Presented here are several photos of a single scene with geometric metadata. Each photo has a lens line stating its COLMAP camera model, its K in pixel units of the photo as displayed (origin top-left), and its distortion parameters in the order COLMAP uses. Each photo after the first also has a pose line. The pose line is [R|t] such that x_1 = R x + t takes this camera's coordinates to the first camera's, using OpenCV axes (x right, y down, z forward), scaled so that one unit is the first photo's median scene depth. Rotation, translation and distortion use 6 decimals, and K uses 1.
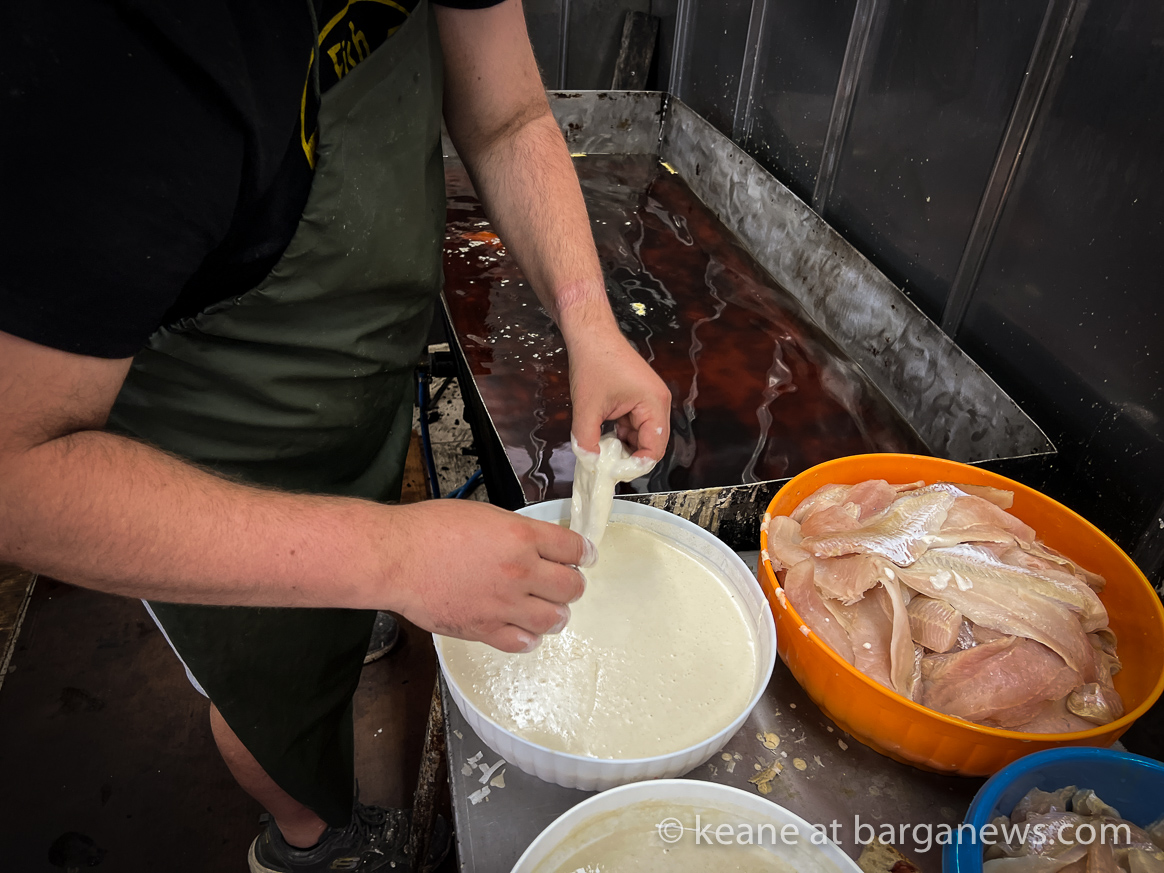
lens RADIAL K [[872.0, 0, 580.5], [0, 872.0, 440.9], [0, 0, 1]] dist [0.034026, -0.036159]
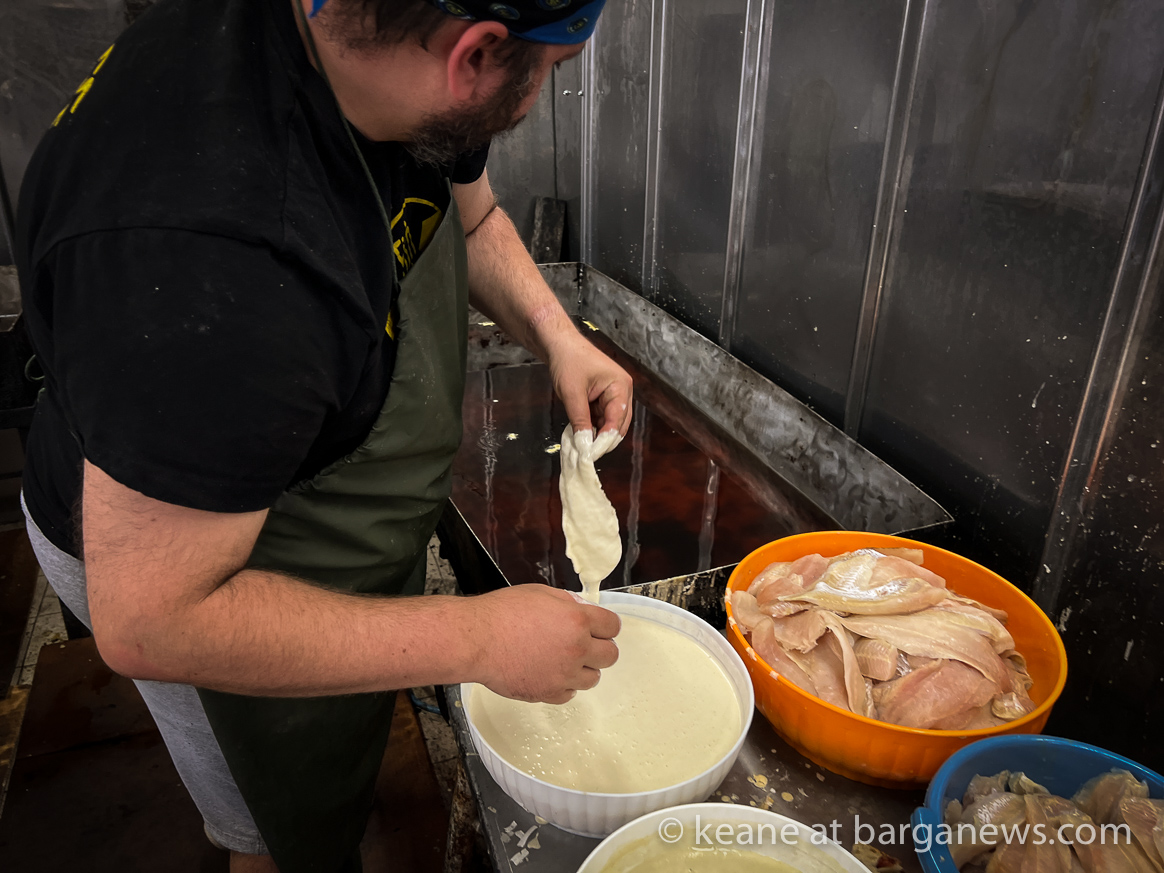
lens RADIAL K [[872.0, 0, 581.6], [0, 872.0, 441.7], [0, 0, 1]] dist [0.034026, -0.036159]
pose [[0.990546, -0.099939, 0.093977, -0.071827], [0.114993, 0.978442, -0.171544, 0.064849], [-0.074807, 0.180728, 0.980684, -0.179883]]
